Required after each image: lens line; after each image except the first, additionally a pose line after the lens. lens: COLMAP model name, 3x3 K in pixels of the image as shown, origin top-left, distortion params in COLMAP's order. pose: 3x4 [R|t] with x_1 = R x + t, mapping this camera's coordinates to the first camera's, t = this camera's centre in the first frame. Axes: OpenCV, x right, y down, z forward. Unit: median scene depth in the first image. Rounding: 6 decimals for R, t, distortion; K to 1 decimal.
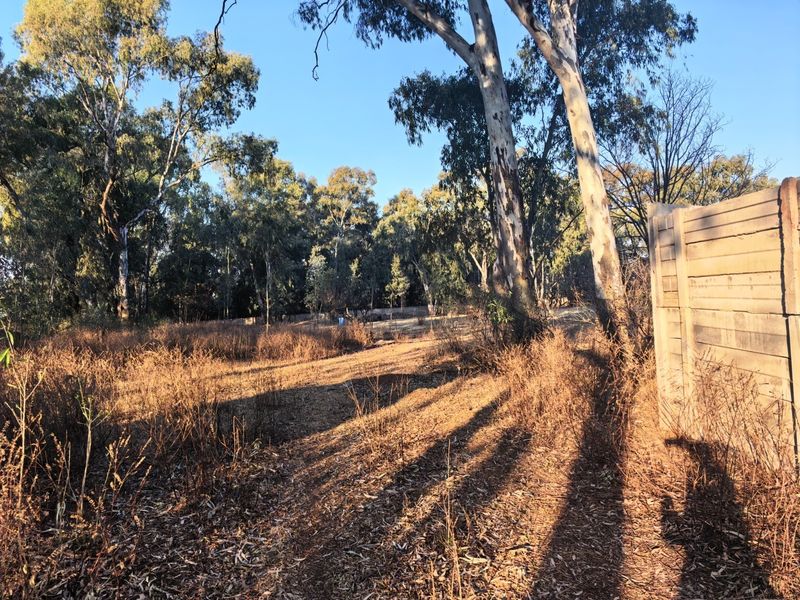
lens RADIAL K [[548.8, 0, 400.0], [0, 548.8, 300.0], [0, 0, 1]] dist [0.002982, -0.019337]
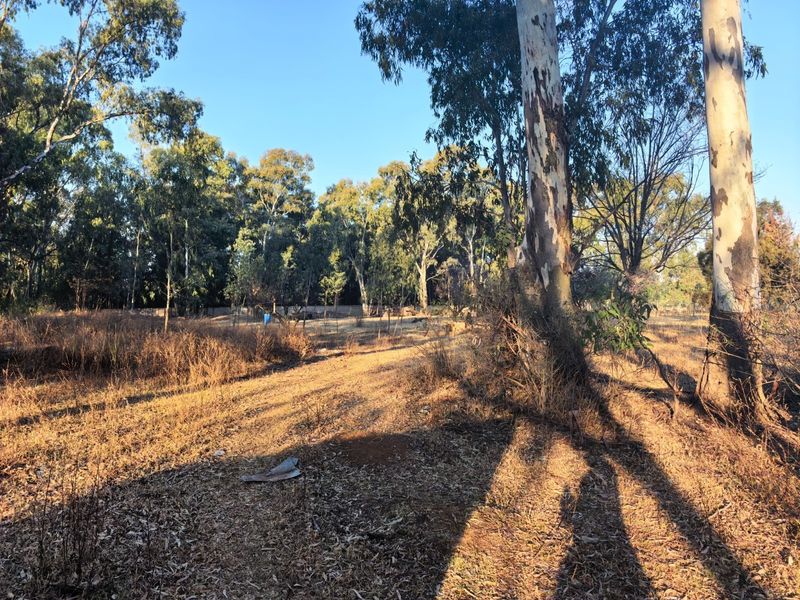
lens RADIAL K [[548.8, 0, 400.0], [0, 548.8, 300.0], [0, 0, 1]] dist [0.002982, -0.019337]
pose [[0.989811, 0.055020, 0.131330, -0.034392], [-0.055056, 0.998478, -0.003356, 0.003827], [-0.131315, -0.003909, 0.991333, 0.255796]]
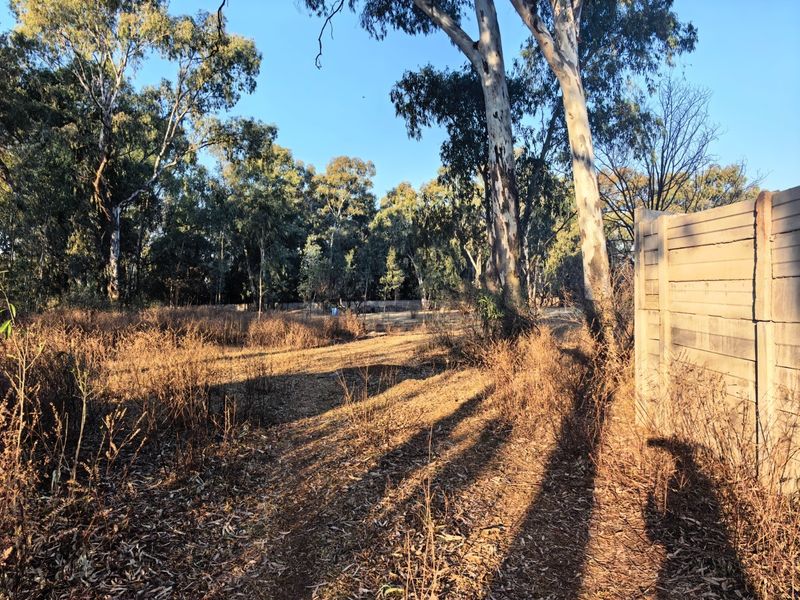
lens RADIAL K [[549.5, 0, 412.3], [0, 549.5, 300.7], [0, 0, 1]] dist [-0.000974, -0.005343]
pose [[0.998502, 0.043011, 0.033811, 0.000966], [-0.043449, 0.998979, 0.012353, 0.000803], [-0.033246, -0.013803, 0.999352, -0.007820]]
